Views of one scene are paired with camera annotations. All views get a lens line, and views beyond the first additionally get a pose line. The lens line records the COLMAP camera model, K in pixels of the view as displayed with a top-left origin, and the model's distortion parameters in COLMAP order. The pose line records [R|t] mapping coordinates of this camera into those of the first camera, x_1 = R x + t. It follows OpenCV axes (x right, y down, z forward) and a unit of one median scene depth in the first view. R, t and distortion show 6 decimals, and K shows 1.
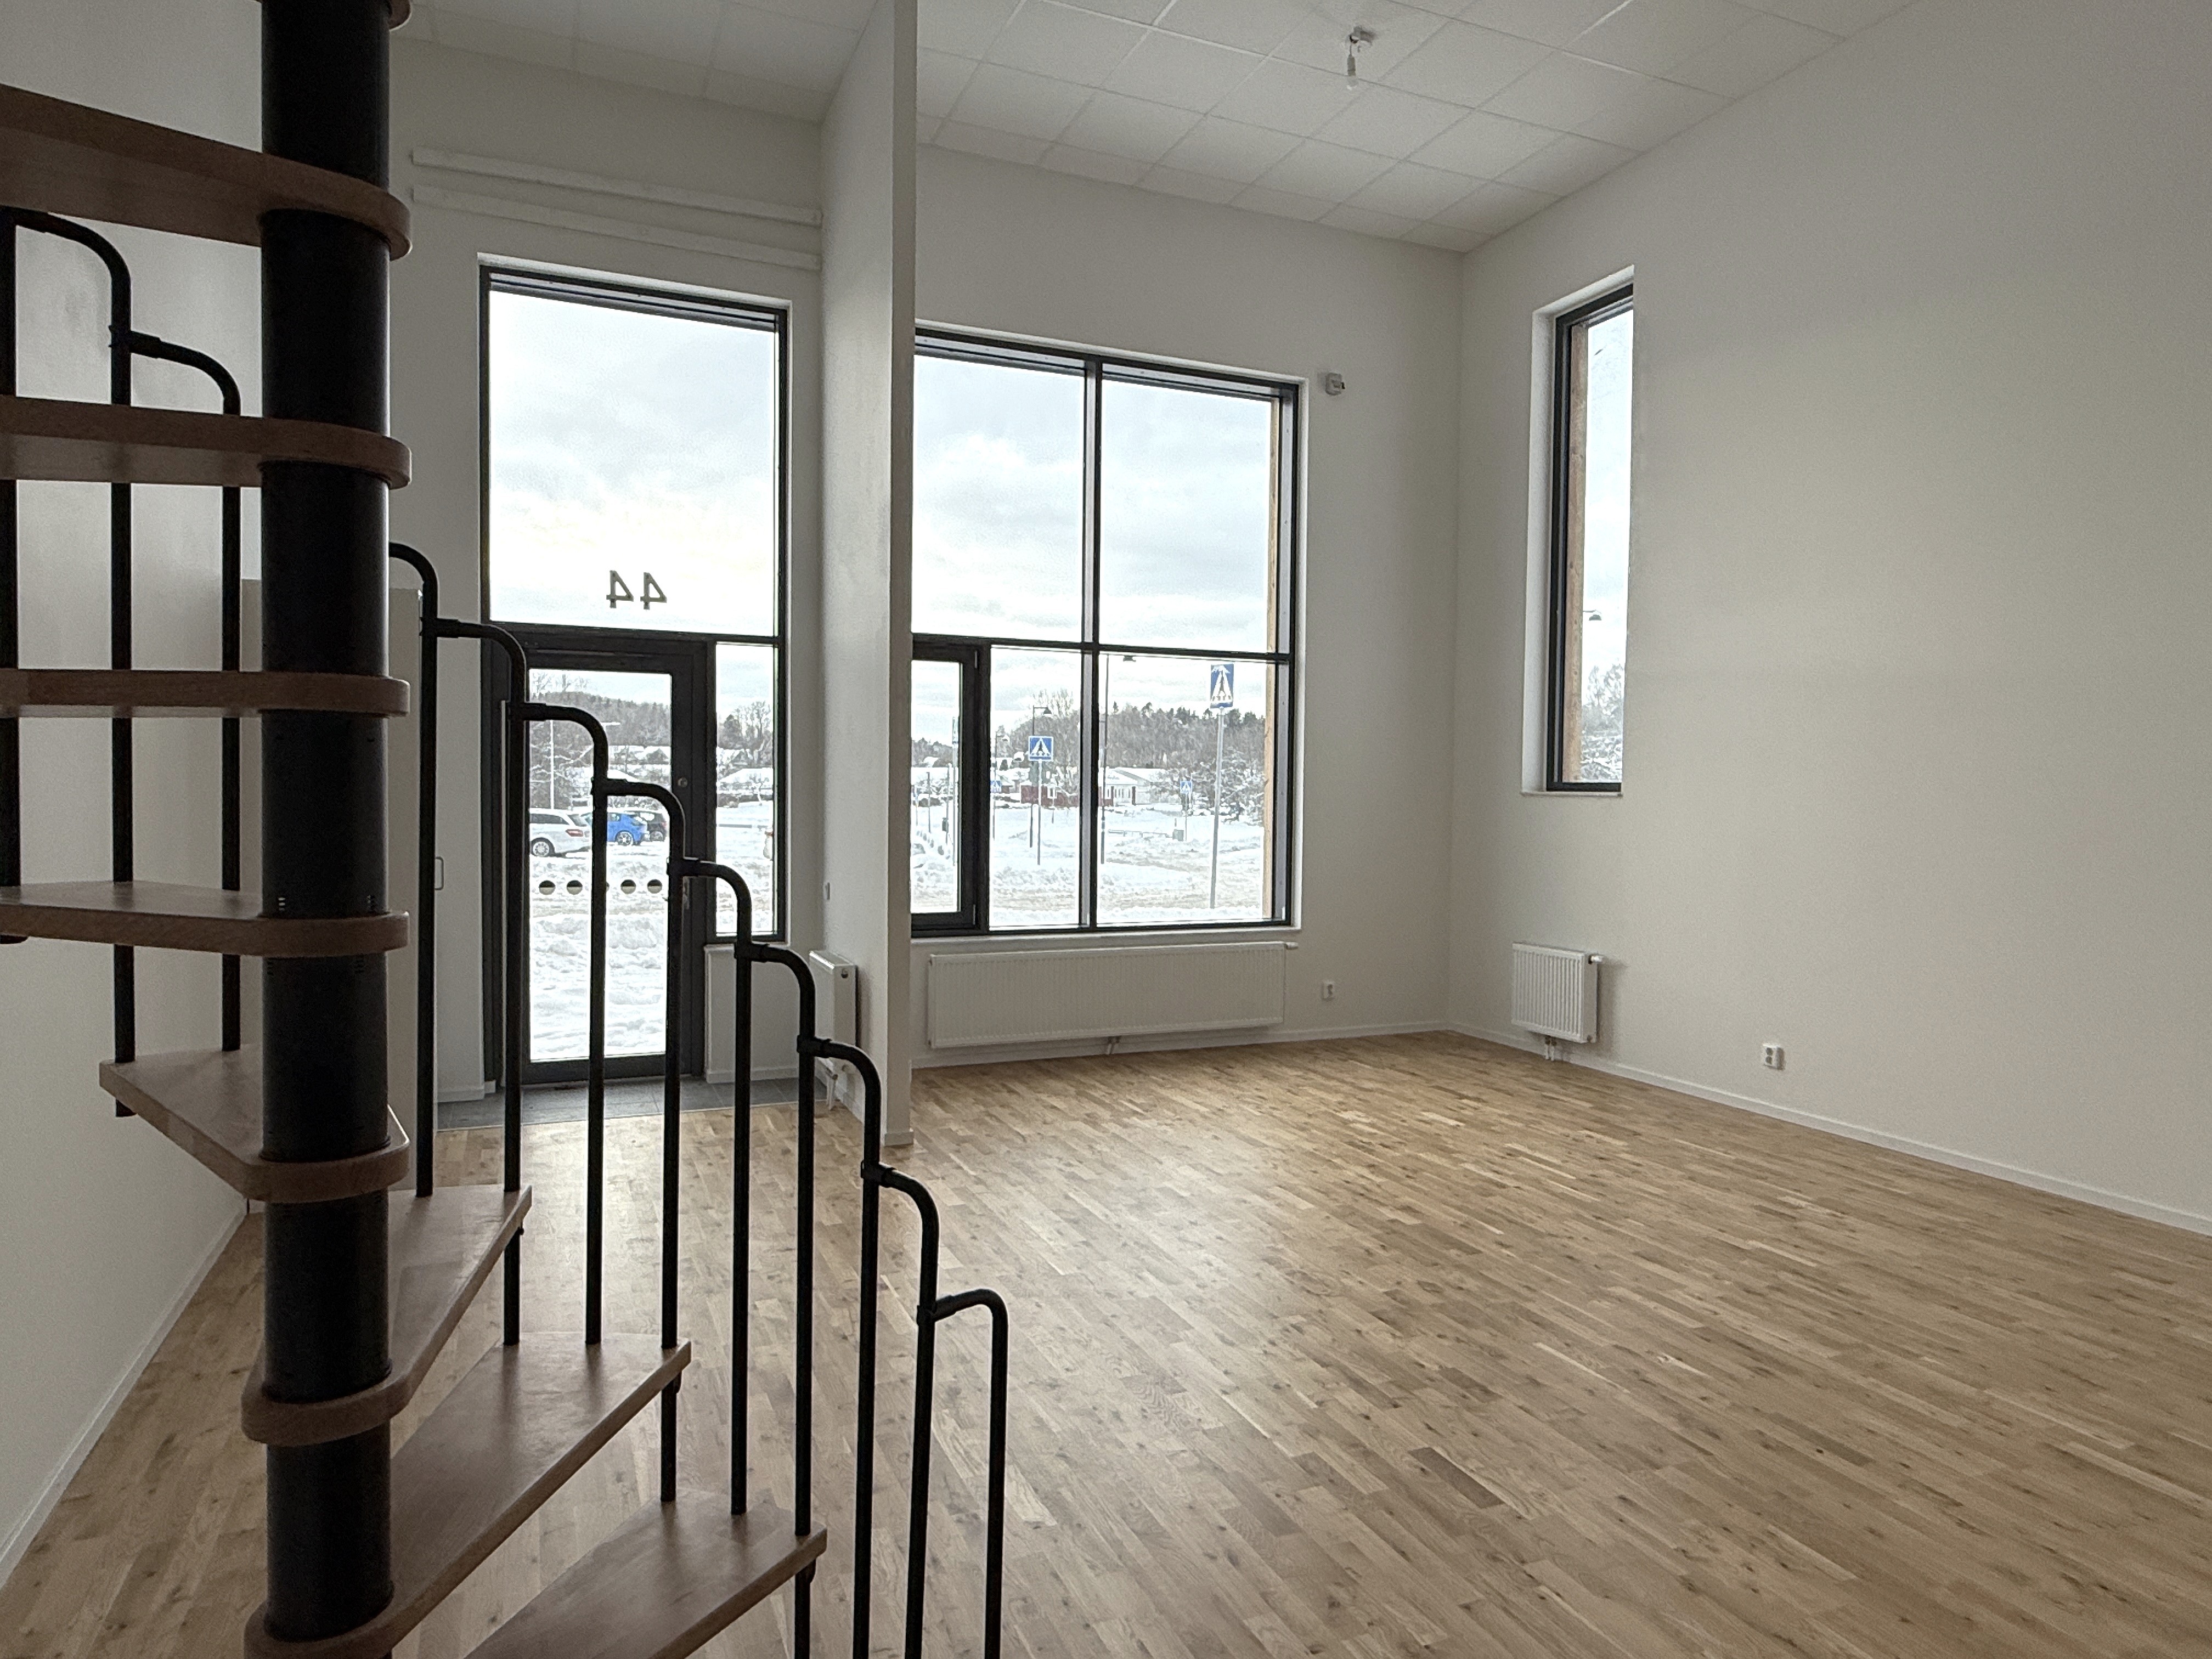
lens RADIAL K [[1346.2, 0, 1098.0], [0, 1346.2, 828.5], [0, 0, 1]] dist [0.001141, -0.001587]
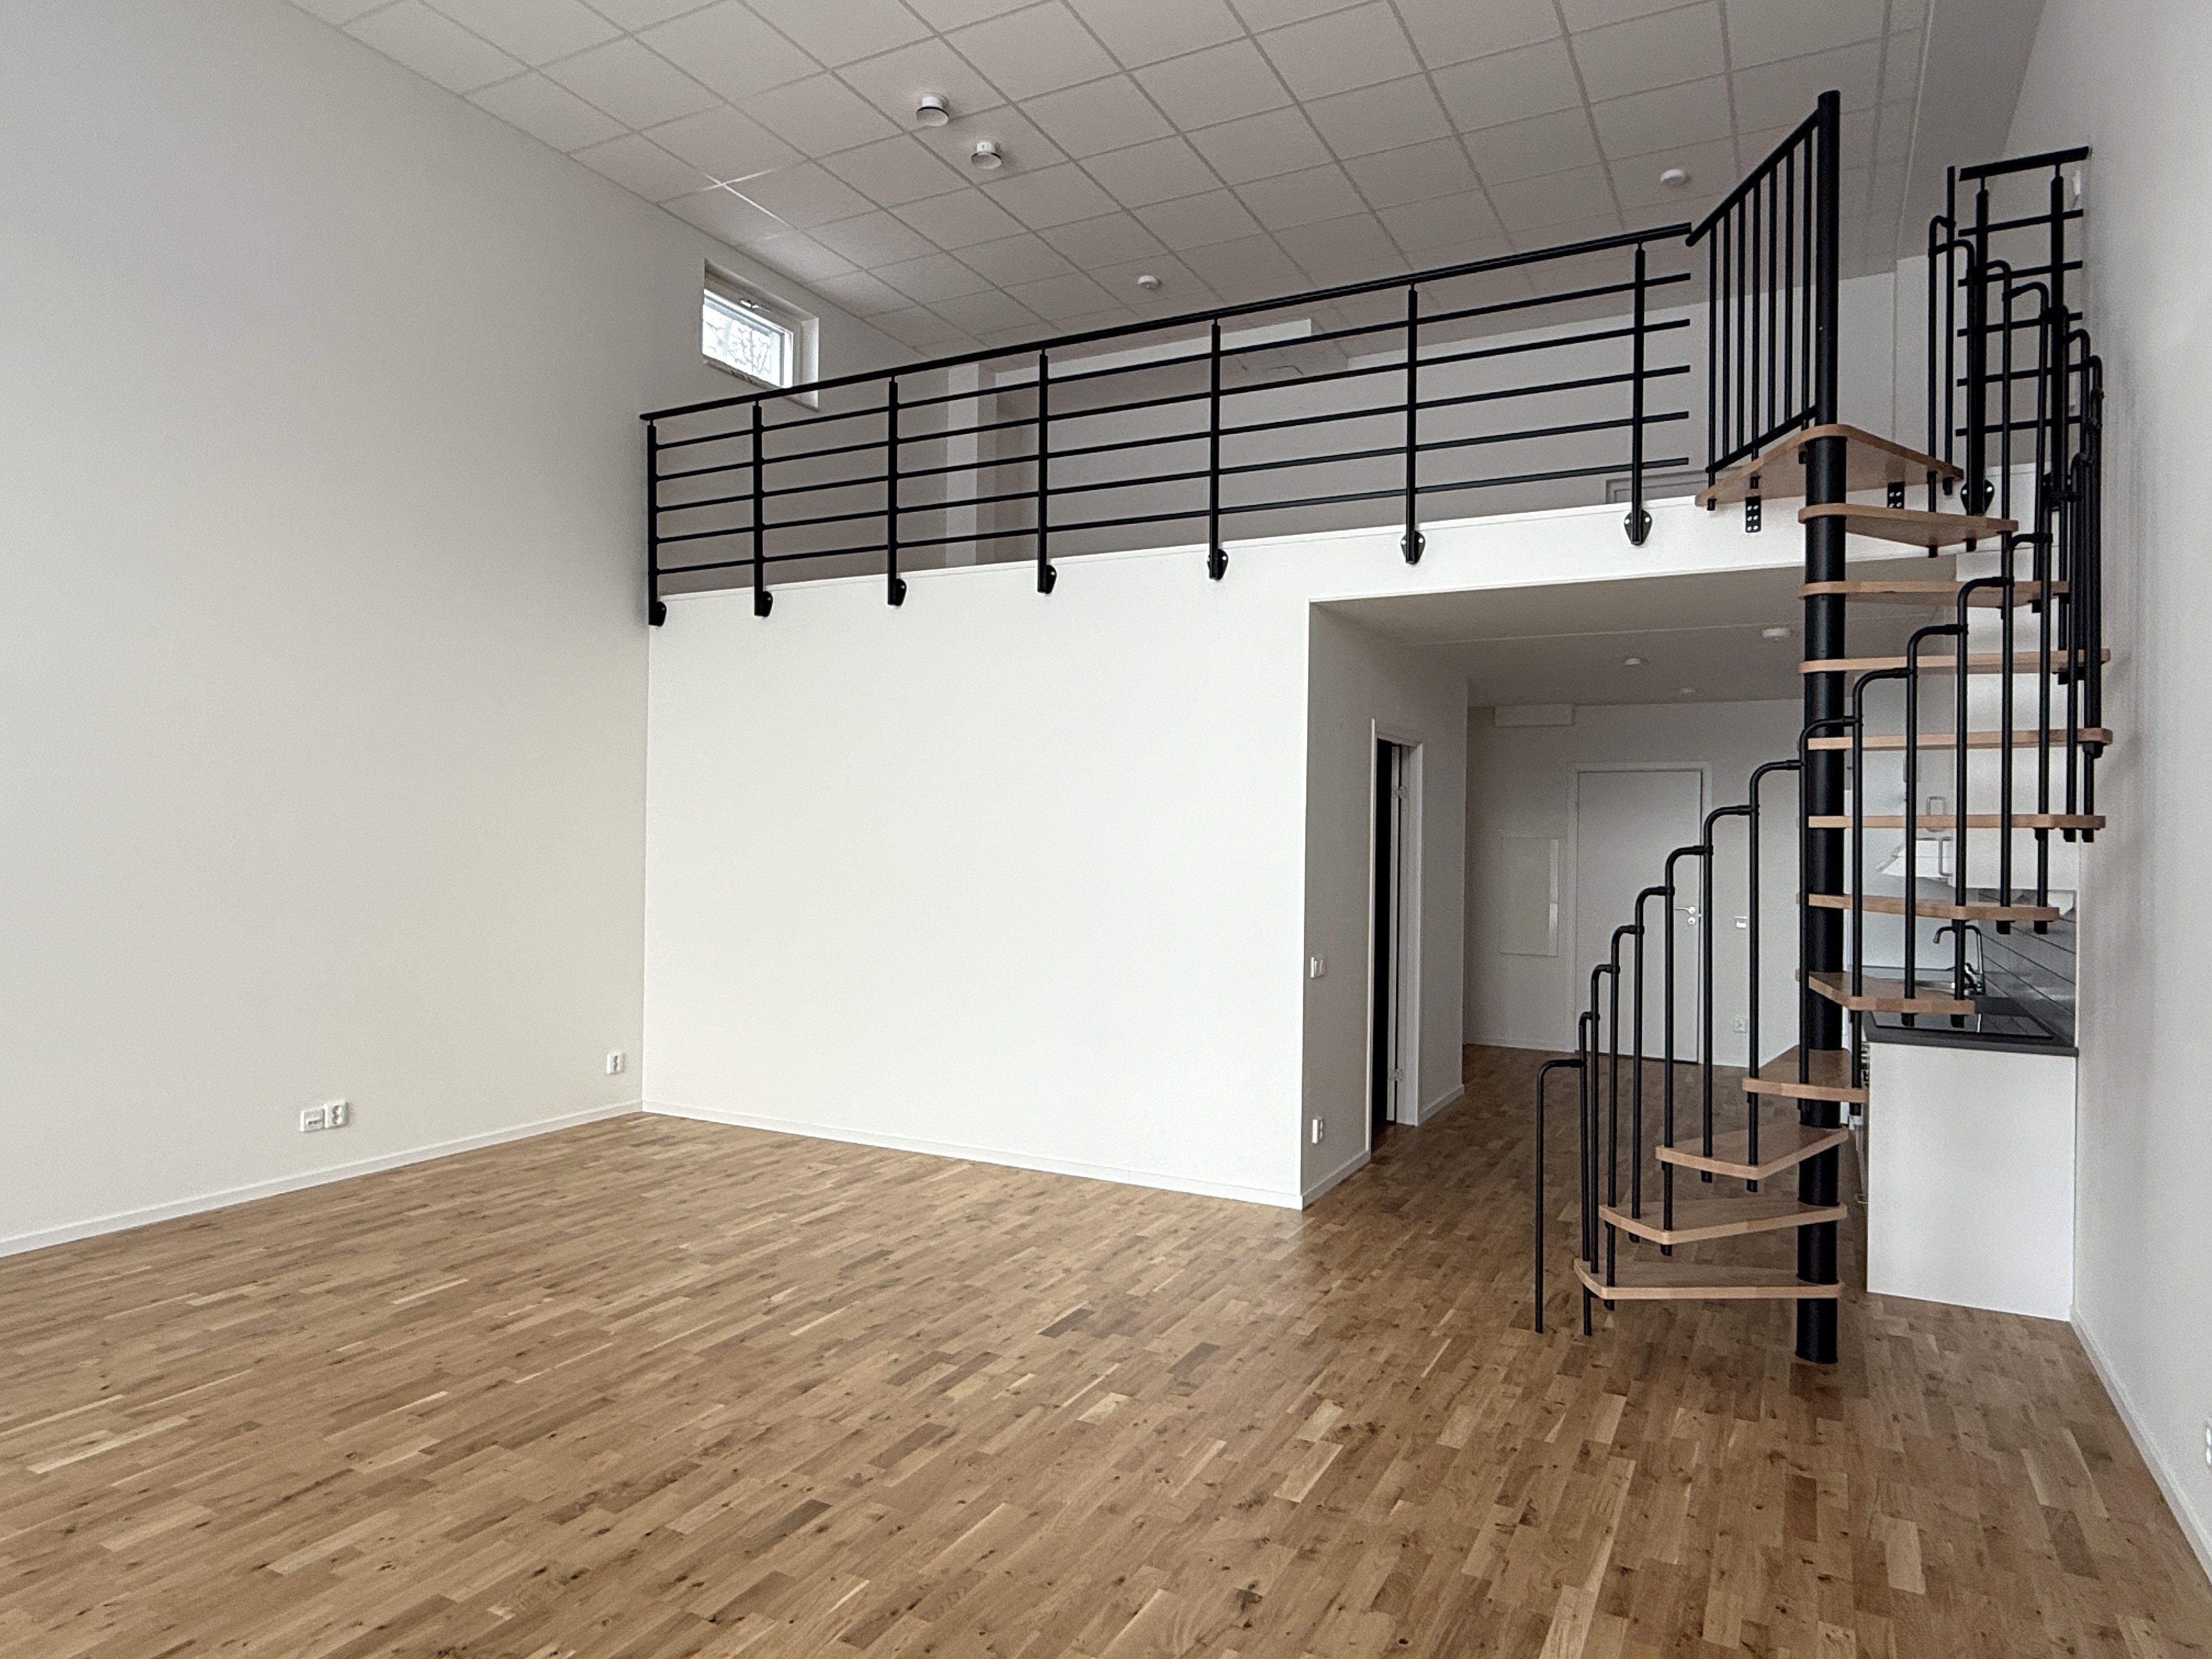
lens RADIAL K [[1346.2, 0, 1105.1], [0, 1346.2, 824.8], [0, 0, 1]] dist [0.001141, -0.001587]
pose [[-0.631492, -0.017635, 0.775182, -0.589859], [0.000664, 0.999729, 0.023284, -0.051931], [-0.775382, 0.015218, -0.631309, 1.289886]]
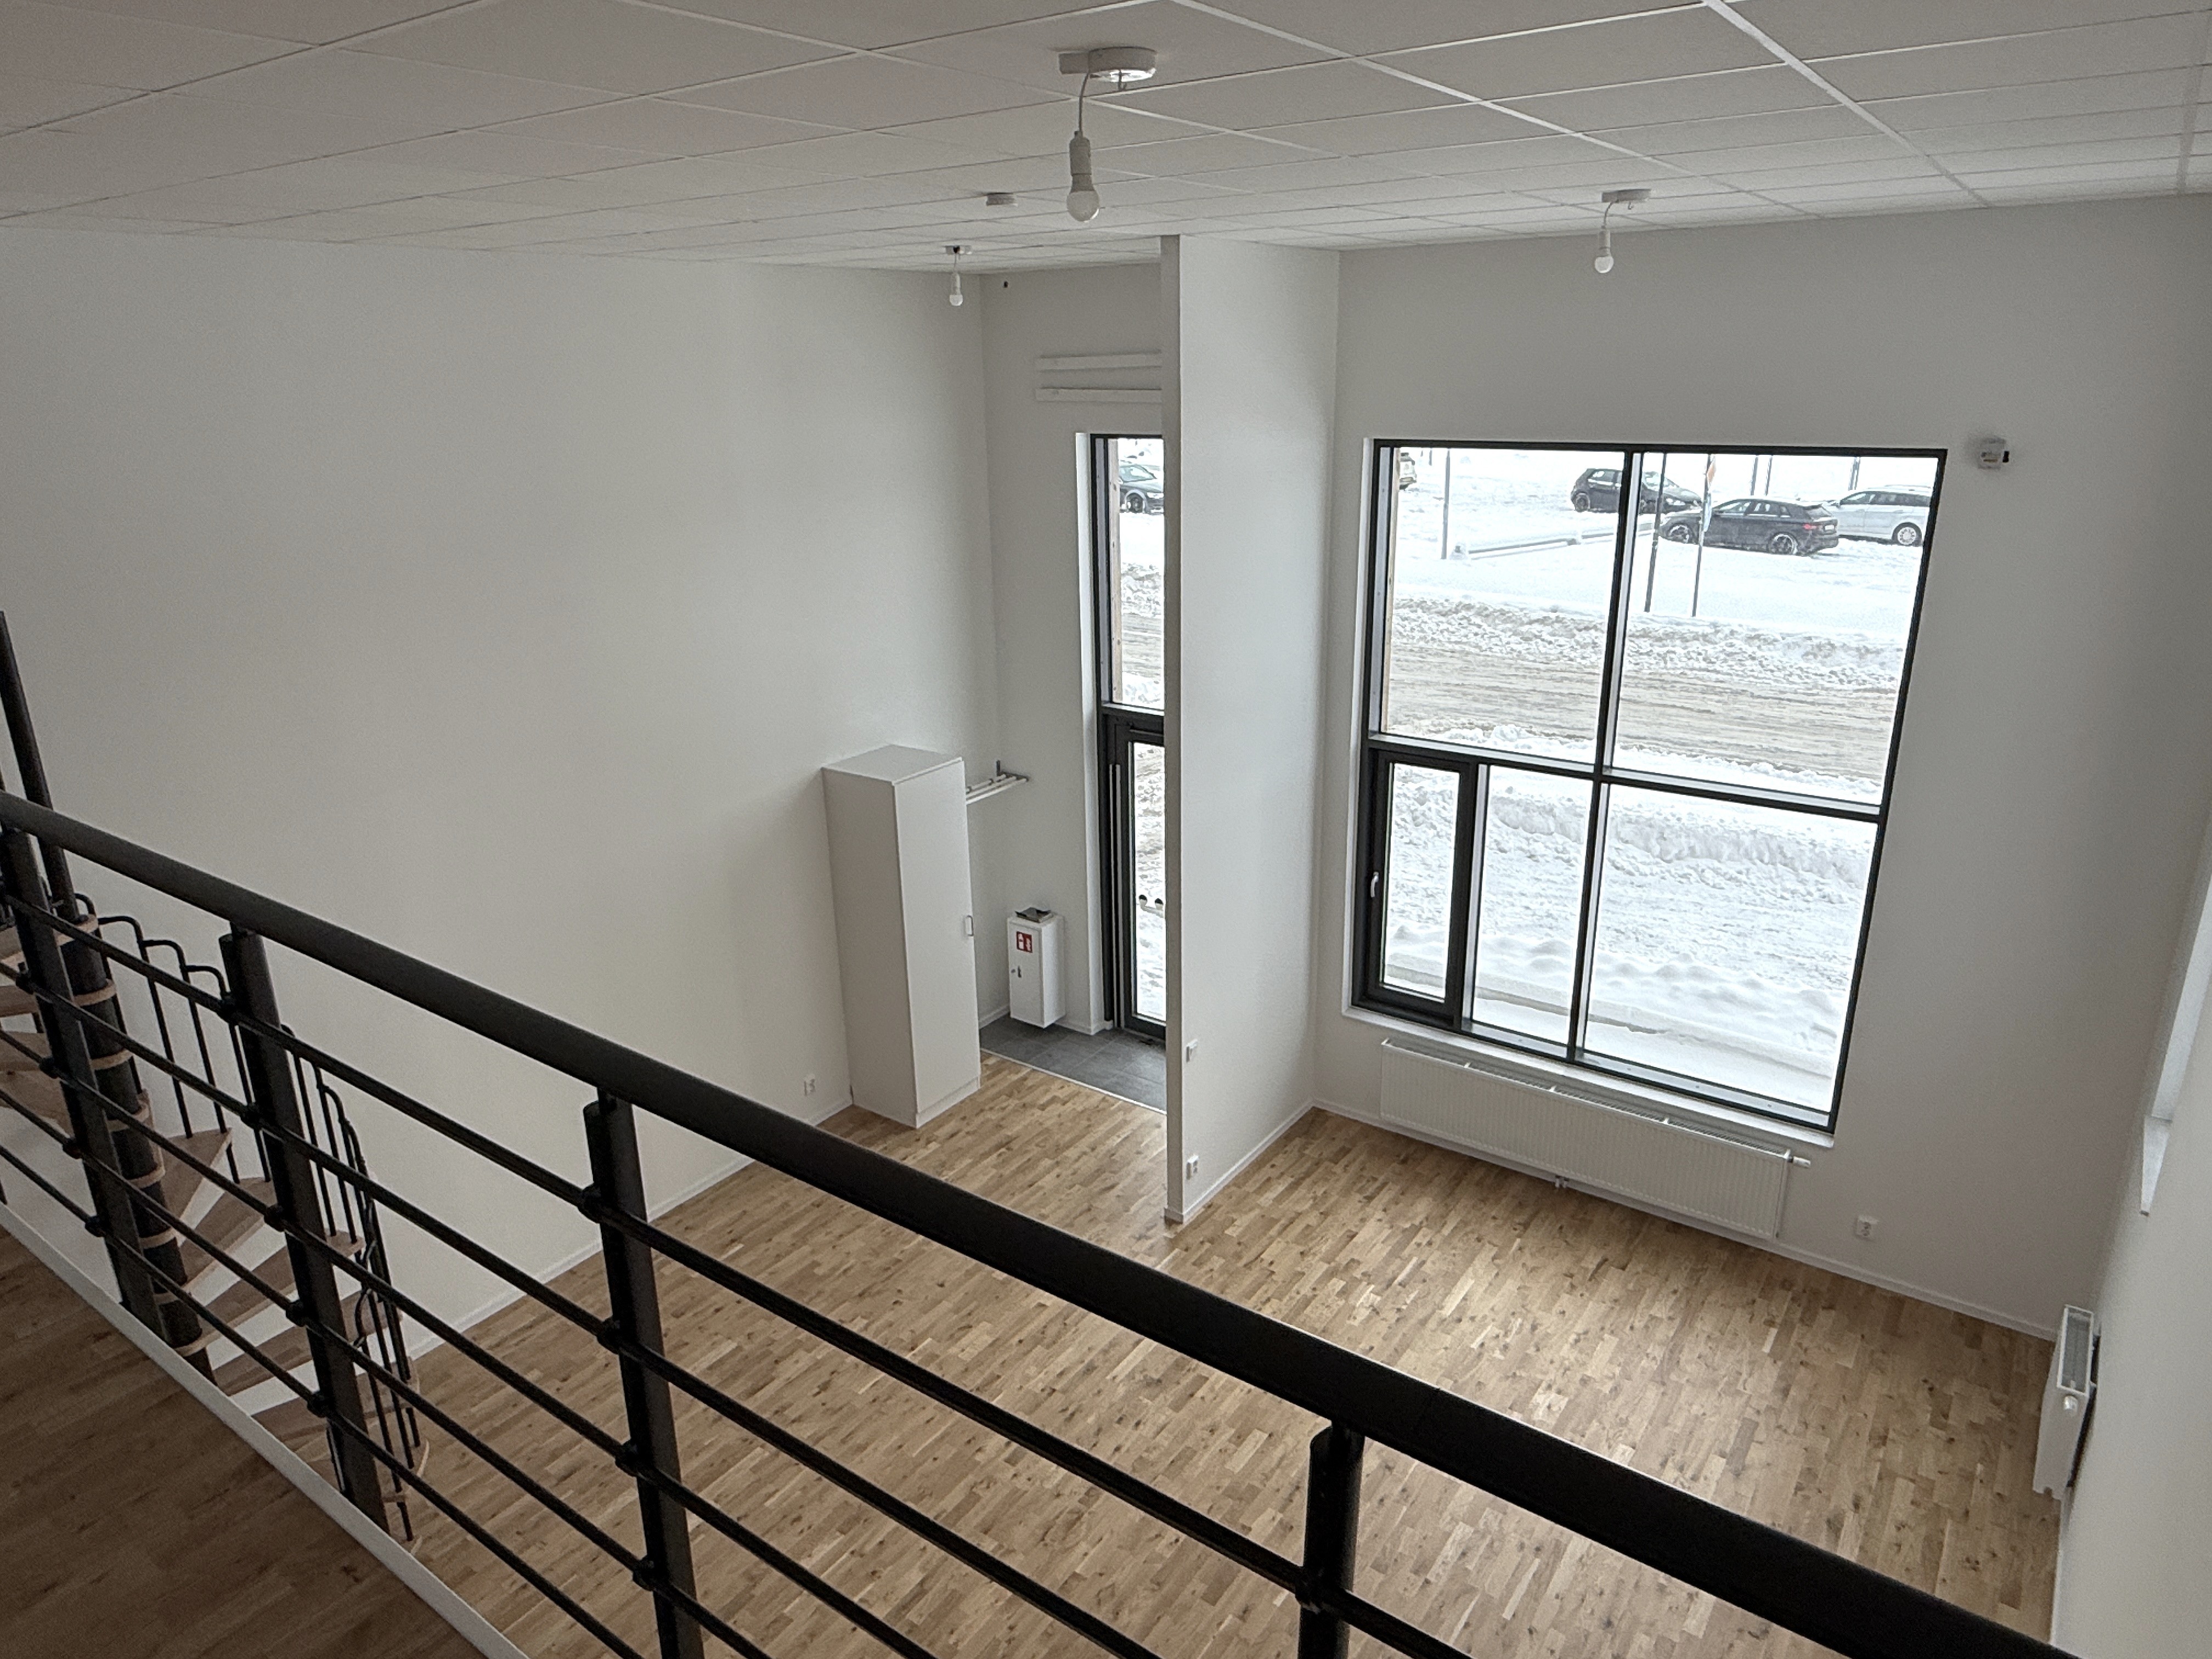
lens RADIAL K [[1400.9, 0, 1102.0], [0, 1400.9, 821.1], [0, 0, 1]] dist [0.026361, 0.000237]
pose [[0.515106, 0.251136, -0.819510, 1.083745], [0.002575, 0.955655, 0.294476, -0.689773], [0.857123, -0.153797, 0.491617, 0.451794]]
